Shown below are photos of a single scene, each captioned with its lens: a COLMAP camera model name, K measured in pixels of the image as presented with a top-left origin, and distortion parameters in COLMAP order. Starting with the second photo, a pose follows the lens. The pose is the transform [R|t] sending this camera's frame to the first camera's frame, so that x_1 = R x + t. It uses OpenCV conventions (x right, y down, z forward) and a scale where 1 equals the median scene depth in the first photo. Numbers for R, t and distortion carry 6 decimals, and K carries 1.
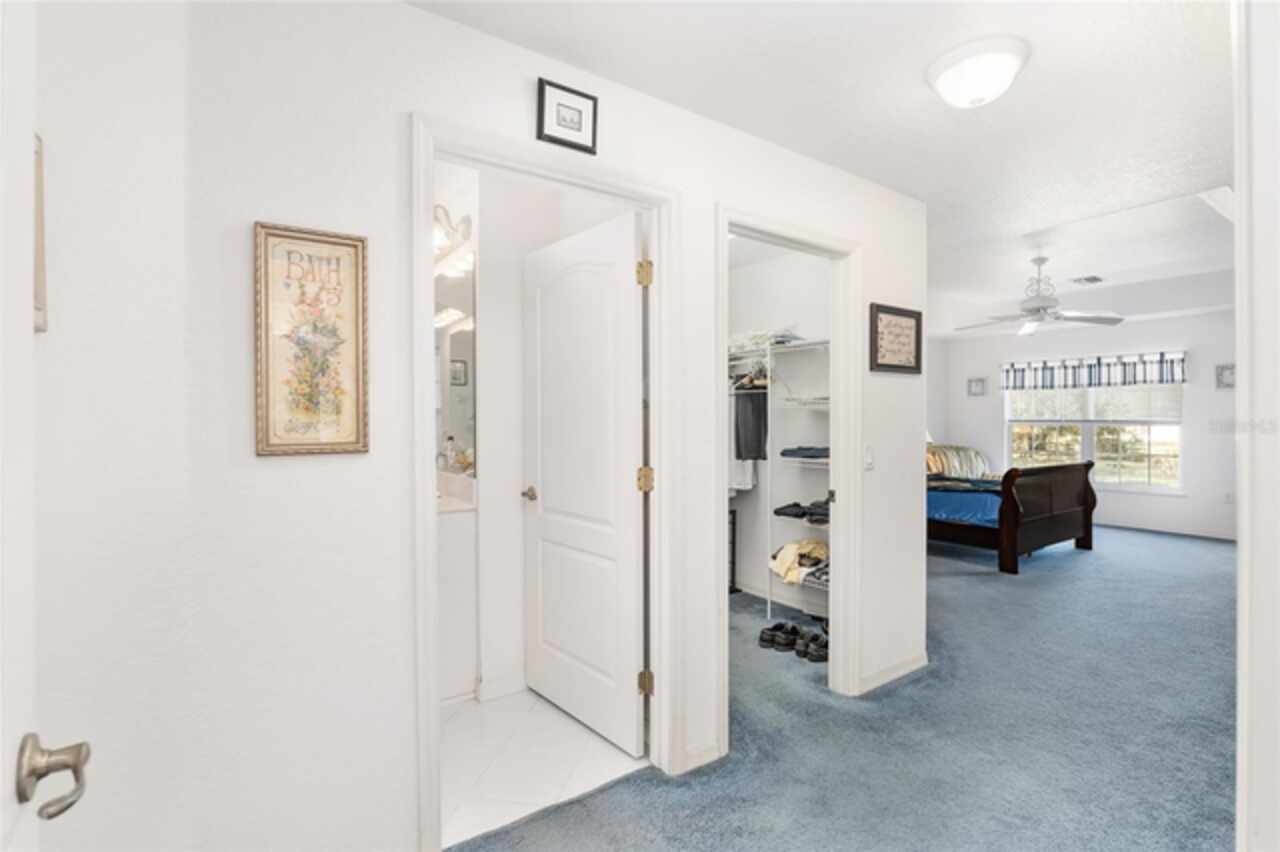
lens RADIAL K [[605.3, 0, 640.3], [0, 605.3, 427.1], [0, 0, 1]] dist [-0.003268, -0.000125]
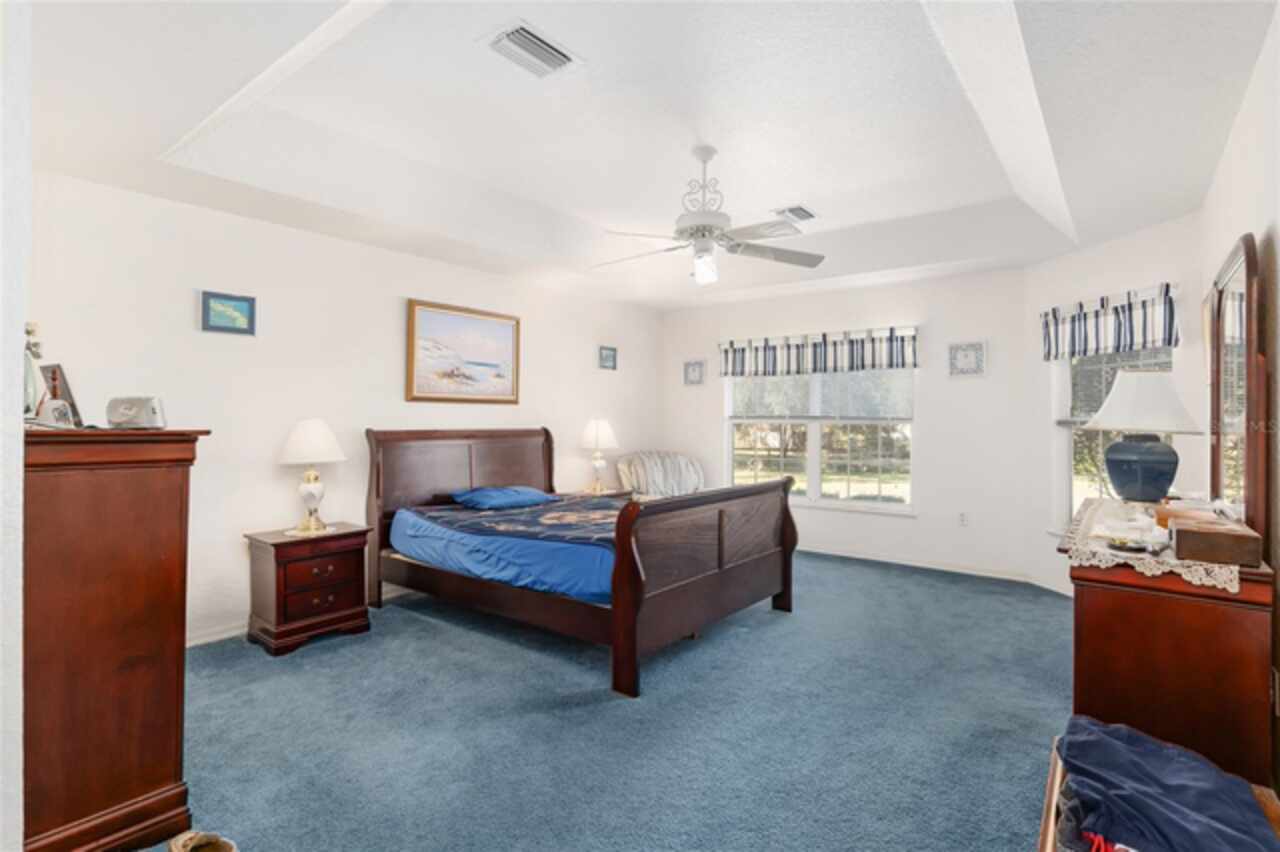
lens RADIAL K [[637.5, 0, 638.0], [0, 637.5, 419.8], [0, 0, 1]] dist [0.002143, -0.001115]
pose [[0.959170, 0.002177, 0.282821, 0.308034], [0.000647, 0.999951, -0.009889, 0.000273], [-0.282829, 0.009668, 0.959122, 0.299656]]
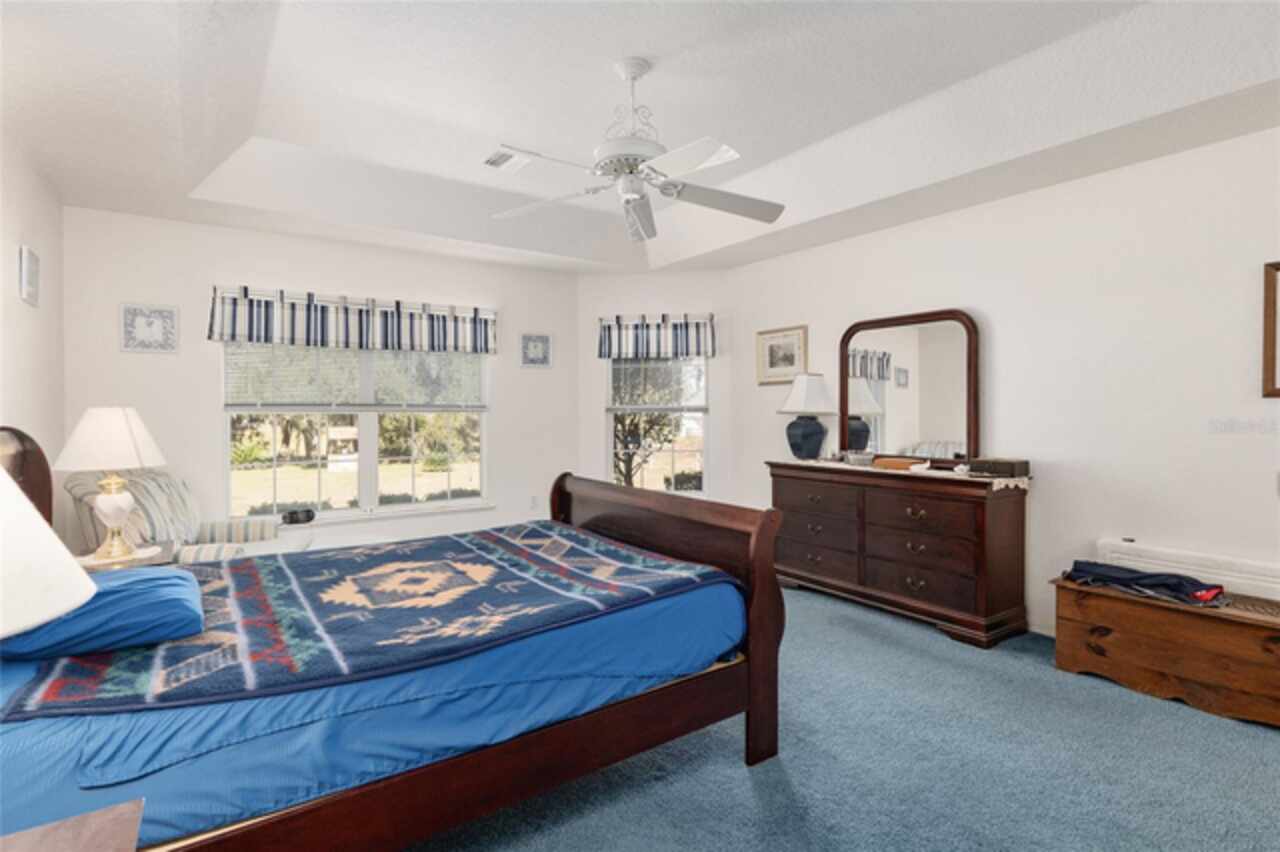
lens RADIAL K [[637.5, 0, 644.9], [0, 637.5, 437.7], [0, 0, 1]] dist [0.002143, -0.001115]
pose [[0.016248, -0.055456, 0.998329, 0.104114], [0.008122, 0.998435, 0.055330, -0.010486], [-0.999835, 0.007209, 0.016673, 0.734667]]
